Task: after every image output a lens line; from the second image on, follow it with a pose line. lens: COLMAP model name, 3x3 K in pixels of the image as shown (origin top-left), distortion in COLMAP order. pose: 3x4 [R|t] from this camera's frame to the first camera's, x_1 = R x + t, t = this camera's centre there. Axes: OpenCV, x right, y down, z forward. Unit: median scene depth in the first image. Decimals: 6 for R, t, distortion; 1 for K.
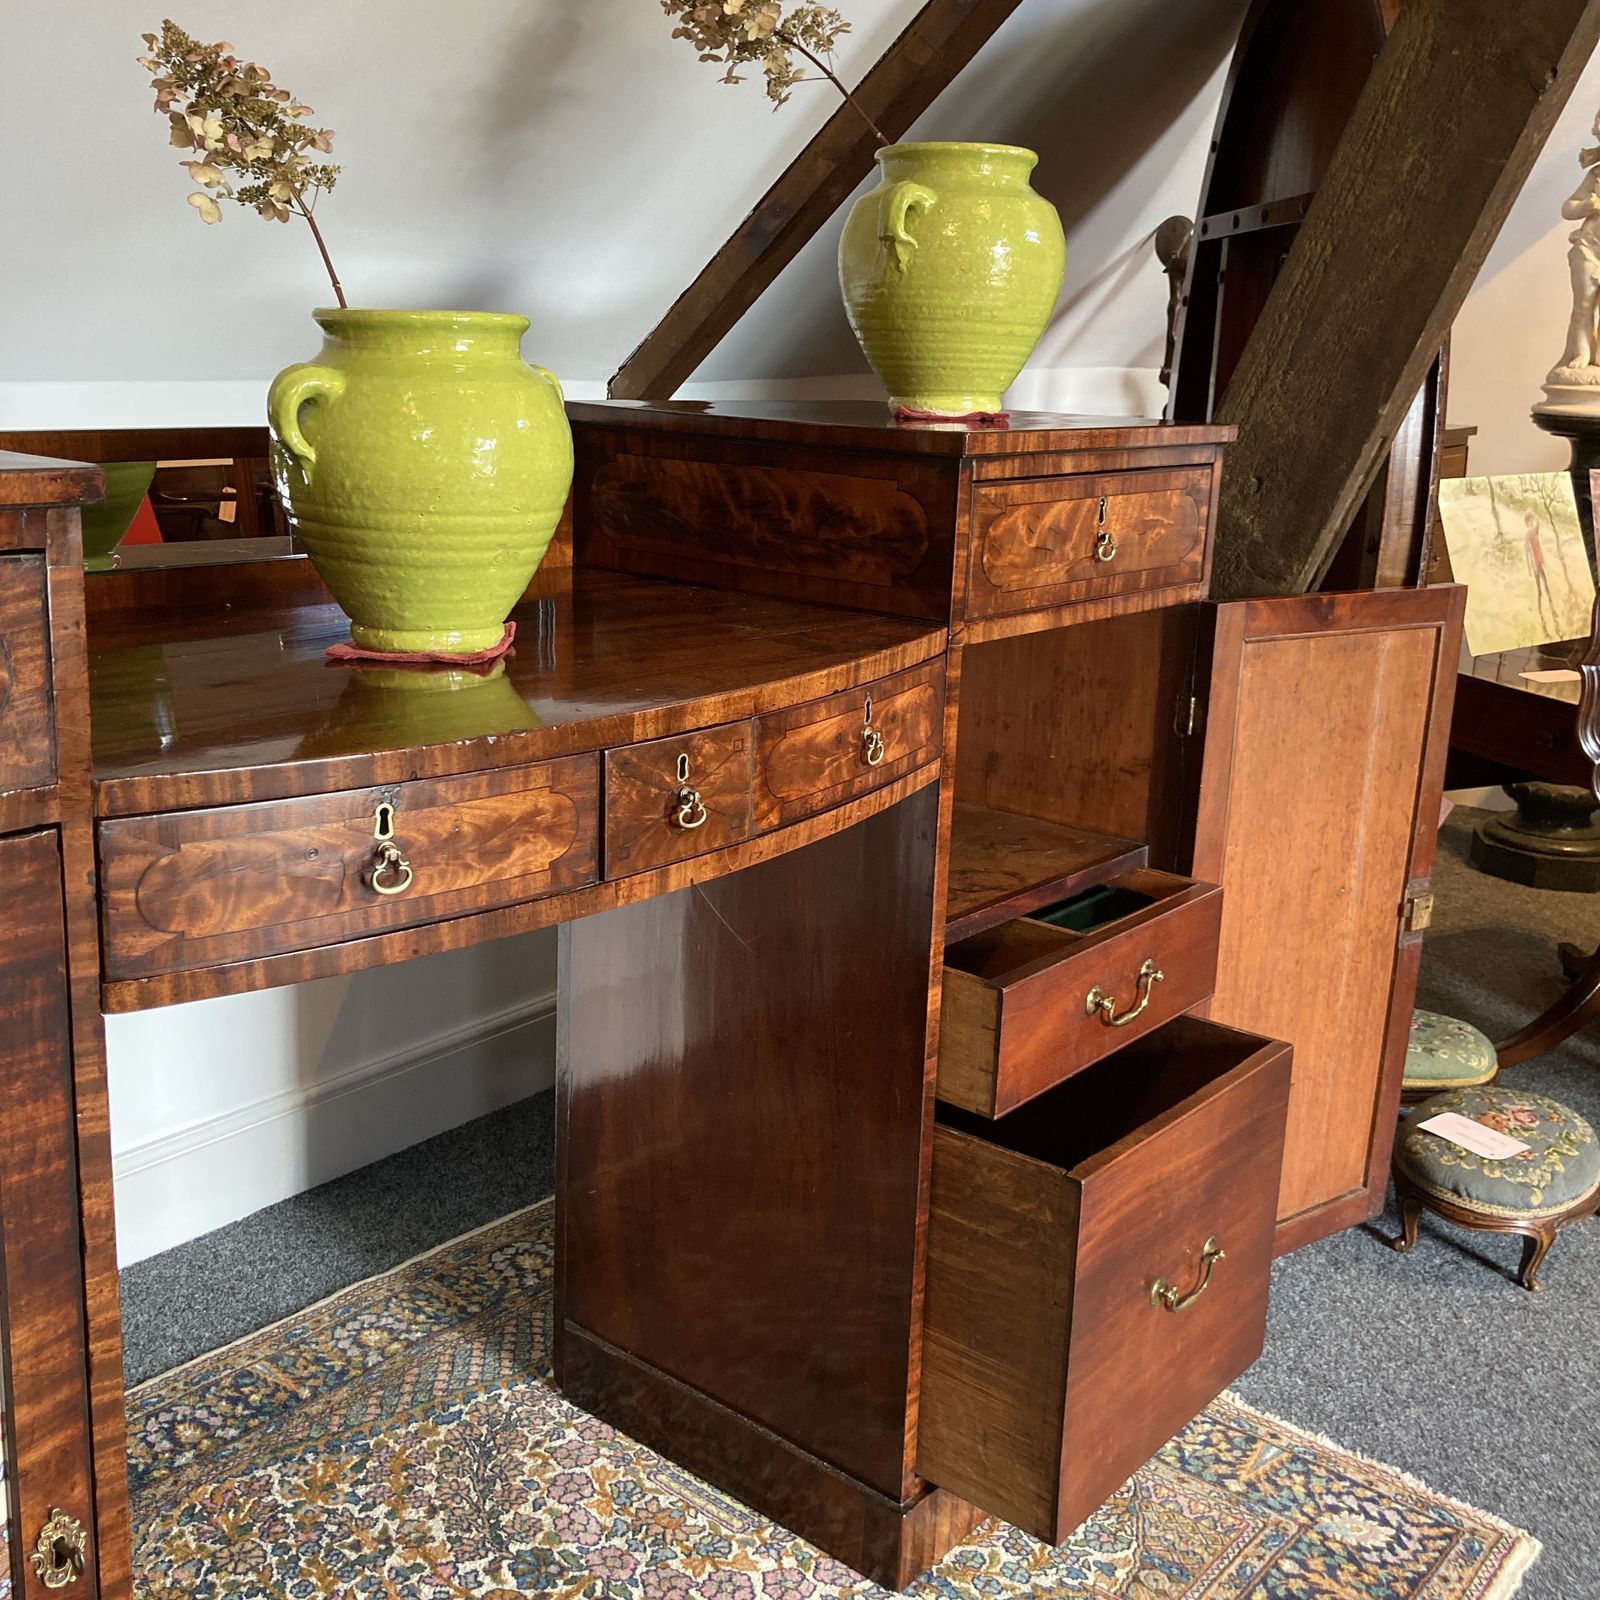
lens RADIAL K [[1772.0, 0, 790.7], [0, 1772.0, 758.1], [0, 0, 1]] dist [0.023430, 0.000000]
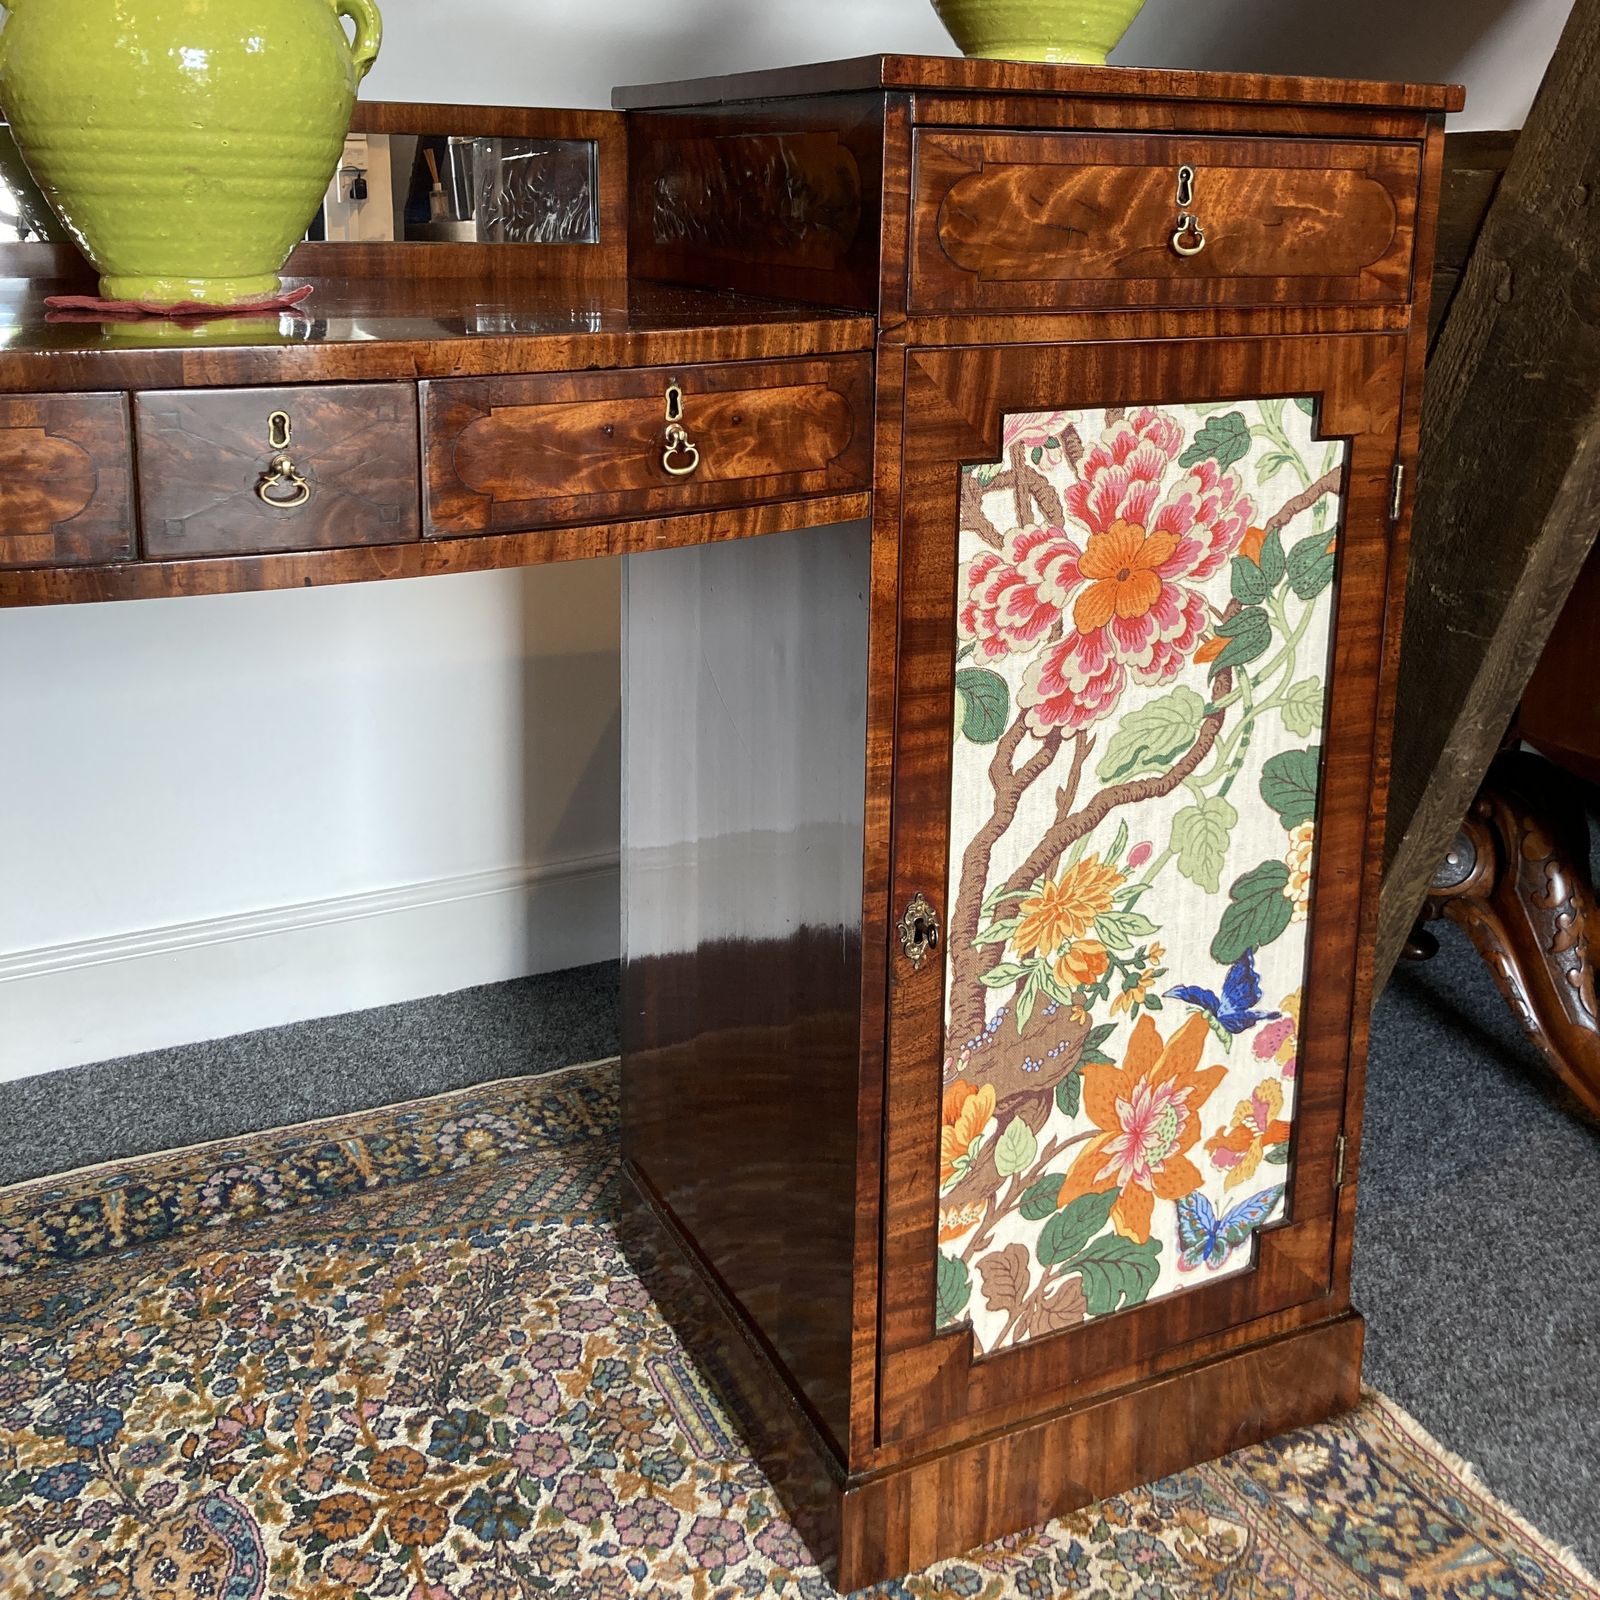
lens RADIAL K [[1772.0, 0, 792.4], [0, 1772.0, 525.9], [0, 0, 1]] dist [0.023430, 0.000000]
pose [[0.909860, 0.058372, -0.410788, 0.322149], [-0.080898, 0.996011, -0.037650, 0.040356], [0.406952, 0.067489, 0.910953, 0.254096]]
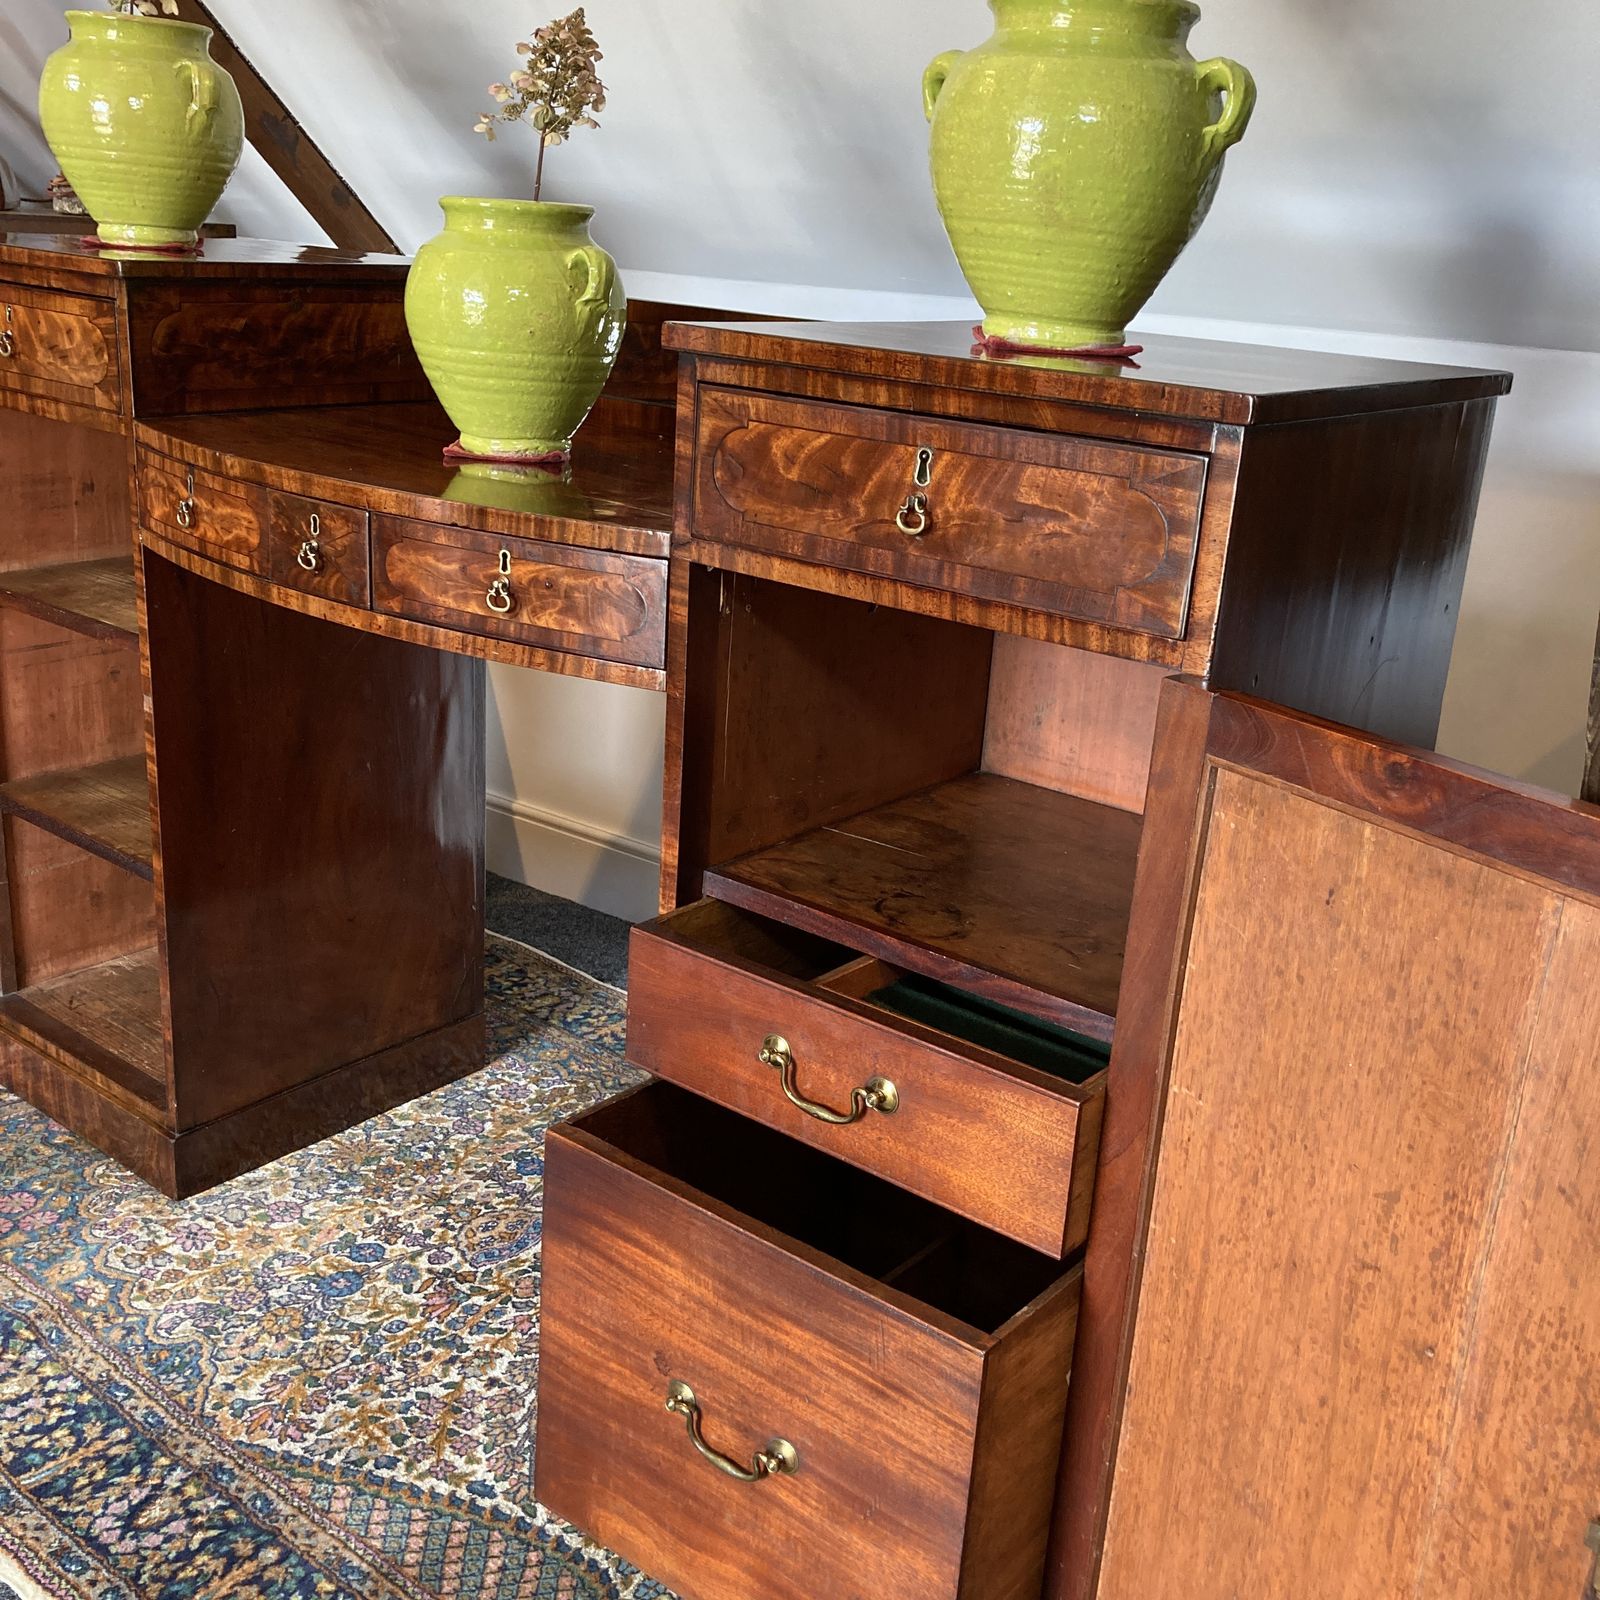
lens RADIAL K [[1772.0, 0, 796.0], [0, 1772.0, 787.3], [0, 0, 1]] dist [0.023430, 0.000000]
pose [[0.024784, 0.279559, -0.959808, 0.892350], [-0.291749, 0.920330, 0.260527, -0.185289], [0.956174, 0.273566, 0.104371, 0.859720]]
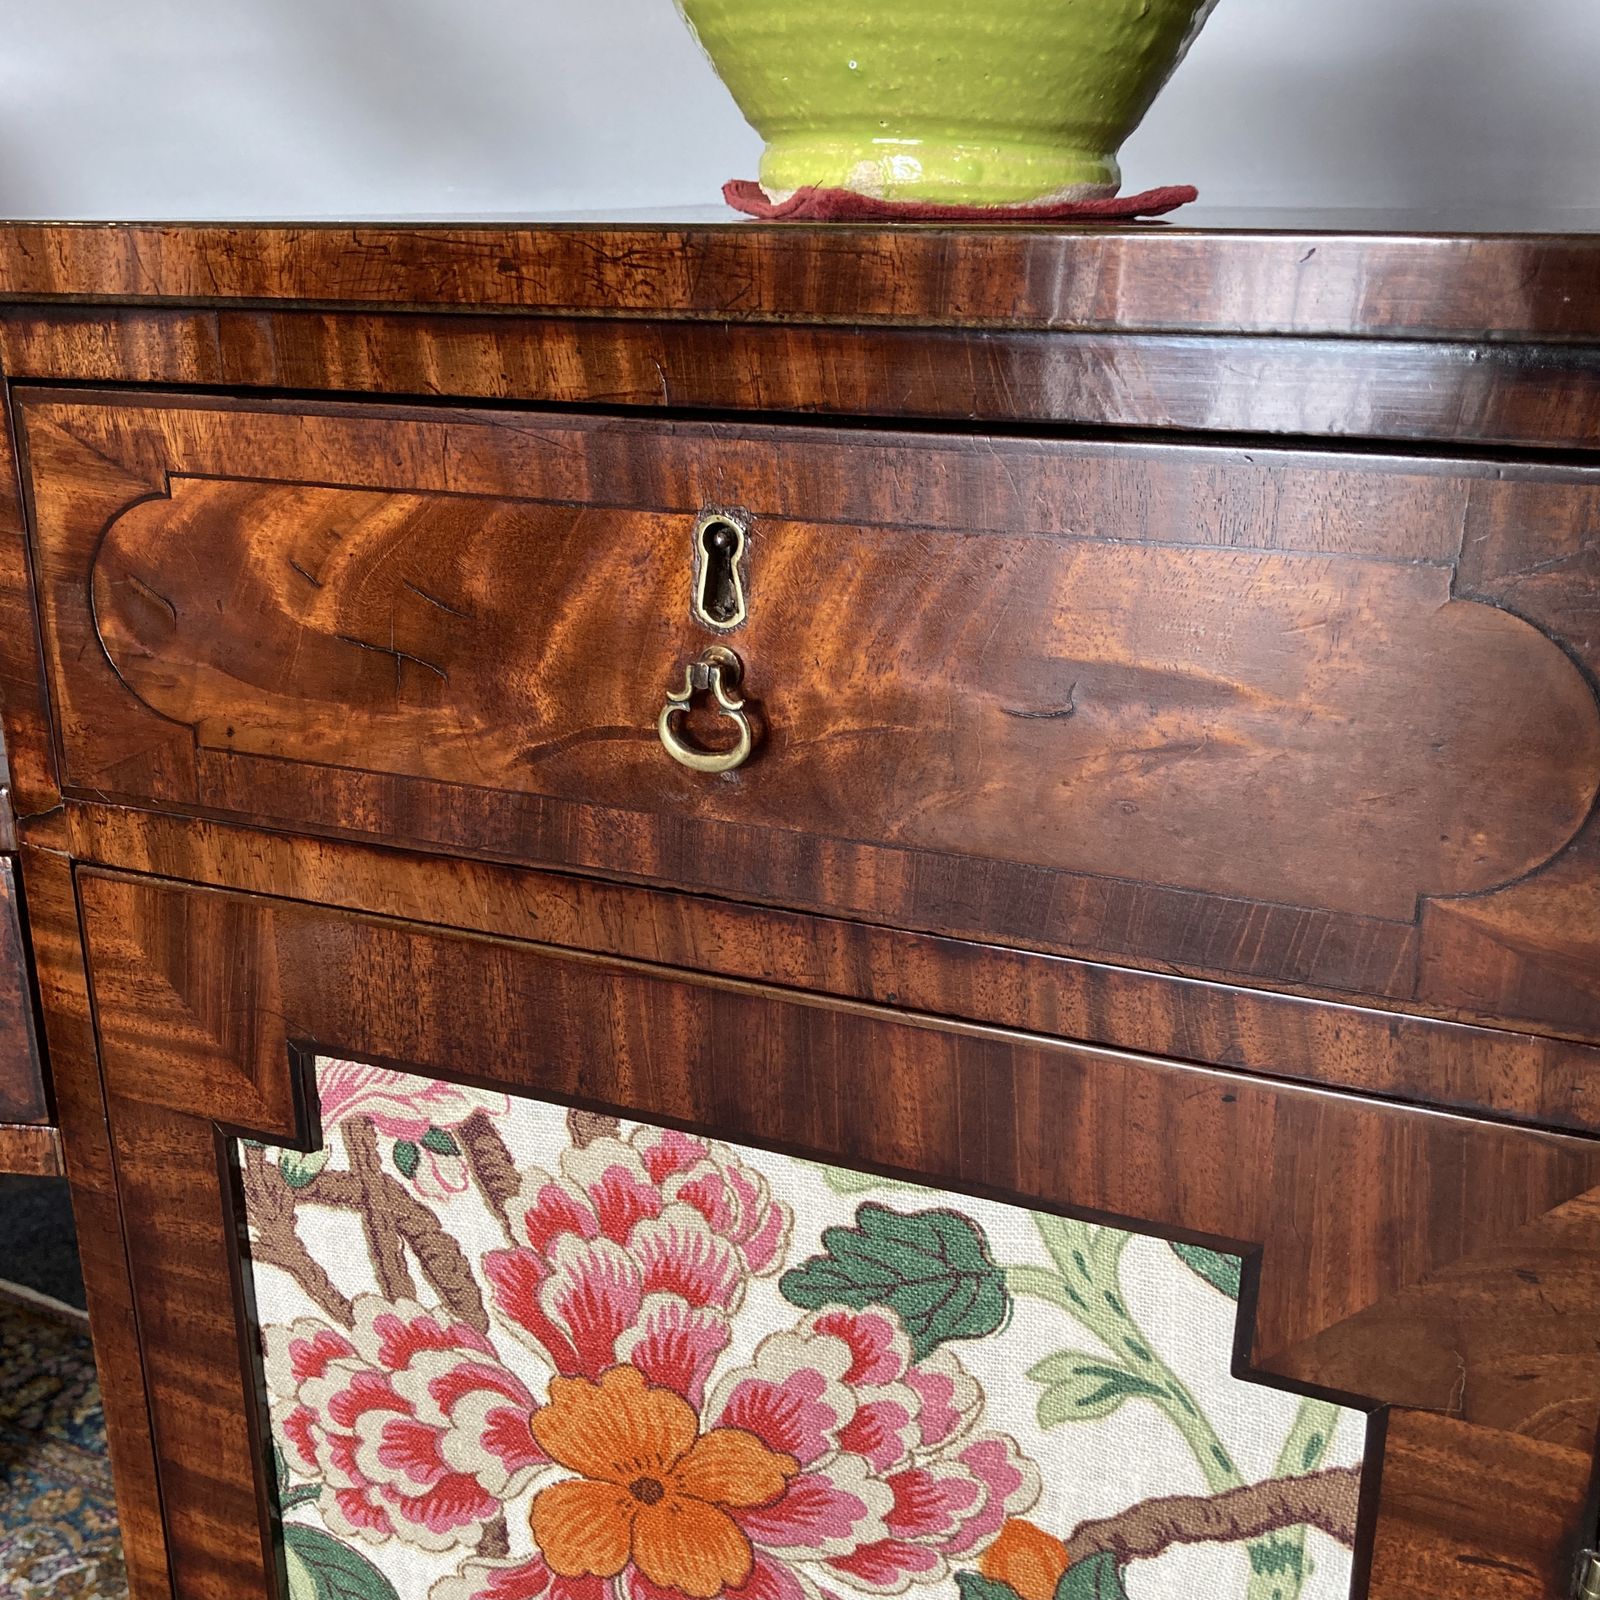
lens RADIAL K [[1772.0, 0, 835.0], [0, 1772.0, 765.1], [0, 0, 1]] dist [0.023430, 0.000000]
pose [[0.299131, 0.257374, -0.918847, 0.397711], [-0.214134, 0.956484, 0.198205, -0.158278], [0.929875, 0.137467, 0.341226, 0.884884]]
